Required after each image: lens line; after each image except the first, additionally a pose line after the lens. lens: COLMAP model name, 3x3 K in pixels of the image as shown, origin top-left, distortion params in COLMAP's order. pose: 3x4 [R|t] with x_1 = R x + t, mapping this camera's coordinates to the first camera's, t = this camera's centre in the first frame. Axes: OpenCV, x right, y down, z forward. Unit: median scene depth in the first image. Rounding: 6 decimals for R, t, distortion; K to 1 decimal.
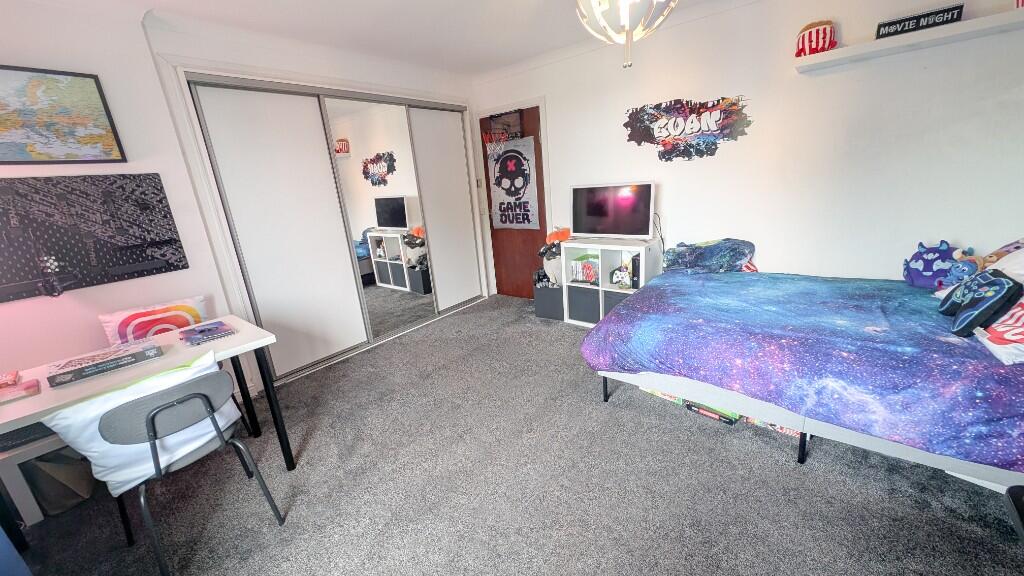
lens RADIAL K [[380.8, 0, 513.1], [0, 380.8, 286.4], [0, 0, 1]] dist [0.000322, -0.000225]
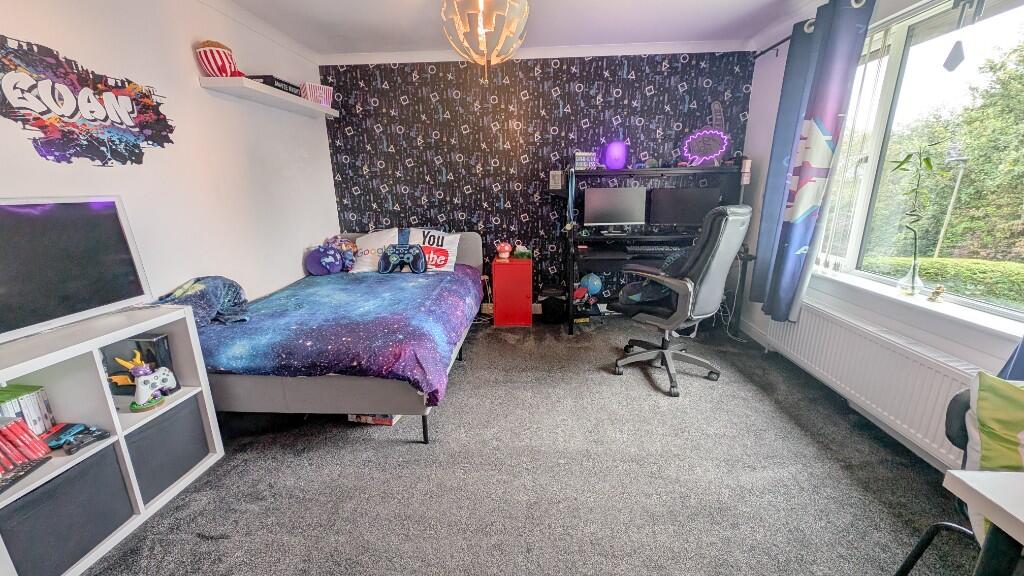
lens RADIAL K [[380.8, 0, 513.1], [0, 380.8, 286.4], [0, 0, 1]] dist [0.000322, -0.000225]
pose [[-0.579366, -0.120582, 0.806099, -0.414995], [0.274749, 0.902221, 0.332430, -0.194279], [-0.767364, 0.414073, -0.489587, 0.920343]]
